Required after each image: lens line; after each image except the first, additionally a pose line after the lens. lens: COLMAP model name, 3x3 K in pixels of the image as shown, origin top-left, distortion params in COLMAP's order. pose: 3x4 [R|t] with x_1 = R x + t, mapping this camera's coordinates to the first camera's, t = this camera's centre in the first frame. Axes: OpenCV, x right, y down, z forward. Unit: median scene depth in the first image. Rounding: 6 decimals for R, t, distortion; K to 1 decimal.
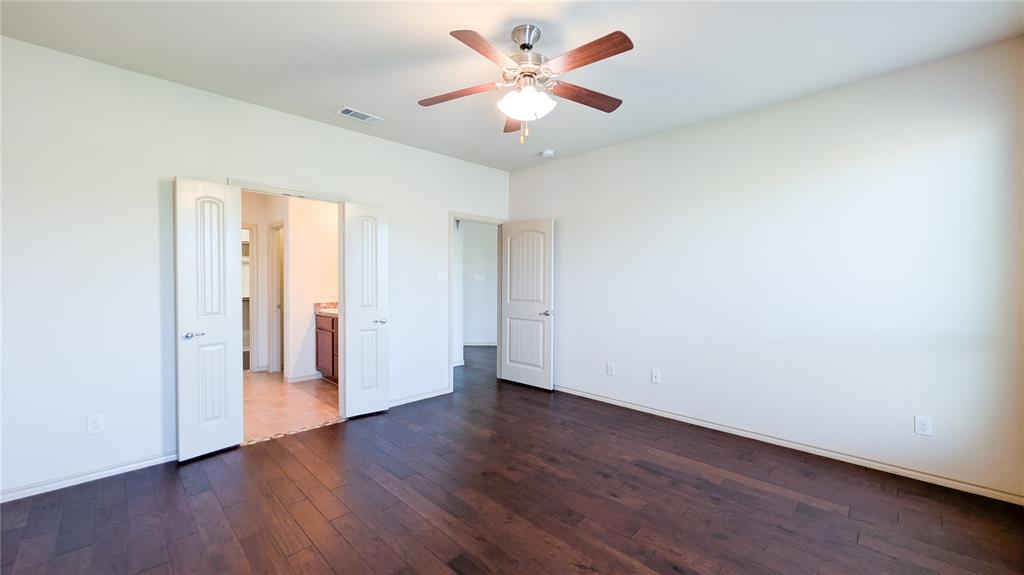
lens RADIAL K [[402.4, 0, 507.1], [0, 402.4, 272.5], [0, 0, 1]] dist [0.001454, 0.000036]
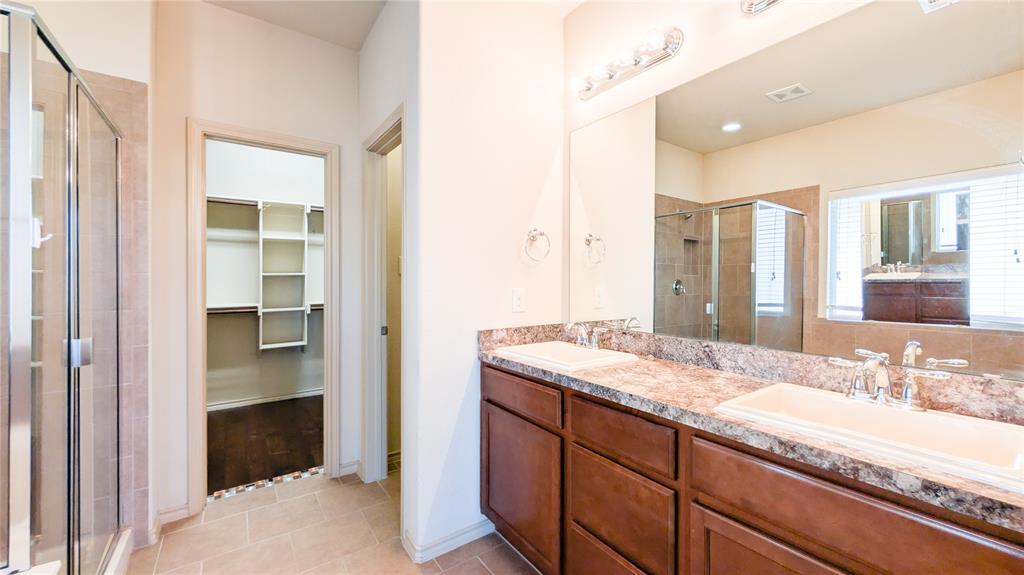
lens RADIAL K [[399.1, 0, 515.2], [0, 399.1, 287.4], [0, 0, 1]] dist [0.000874, -0.000043]
pose [[0.985190, 0.014849, -0.170822, -0.379126], [-0.013065, 0.999848, 0.011562, 0.032808], [0.170968, -0.009159, 0.985234, 0.641582]]
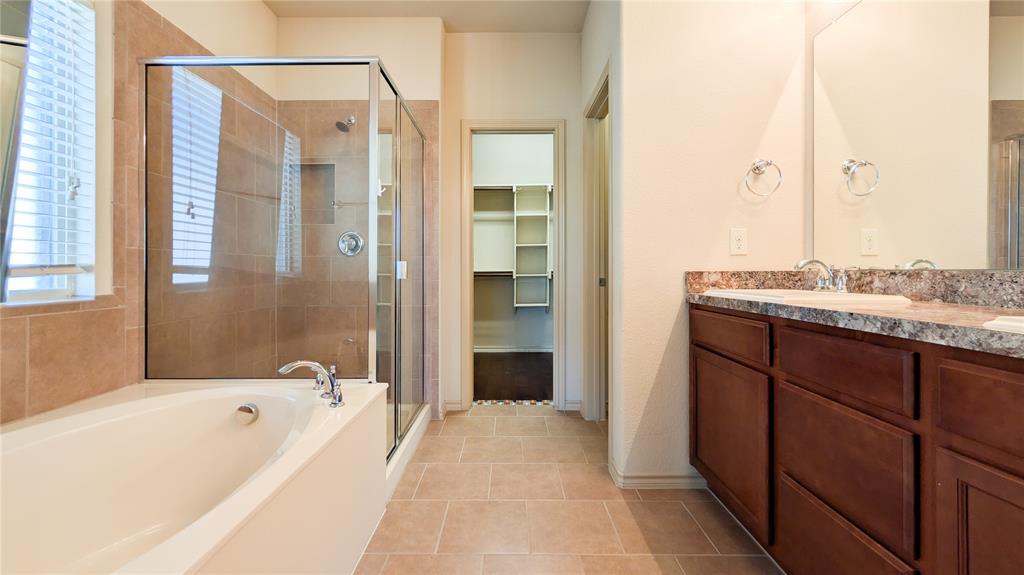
lens RADIAL K [[402.4, 0, 507.1], [0, 402.4, 272.5], [0, 0, 1]] dist [0.001454, 0.000036]
pose [[0.703278, 0.010958, -0.710831, -0.334426], [-0.005404, 0.999935, 0.010068, 0.073606], [0.710895, -0.003239, 0.703291, 0.634596]]
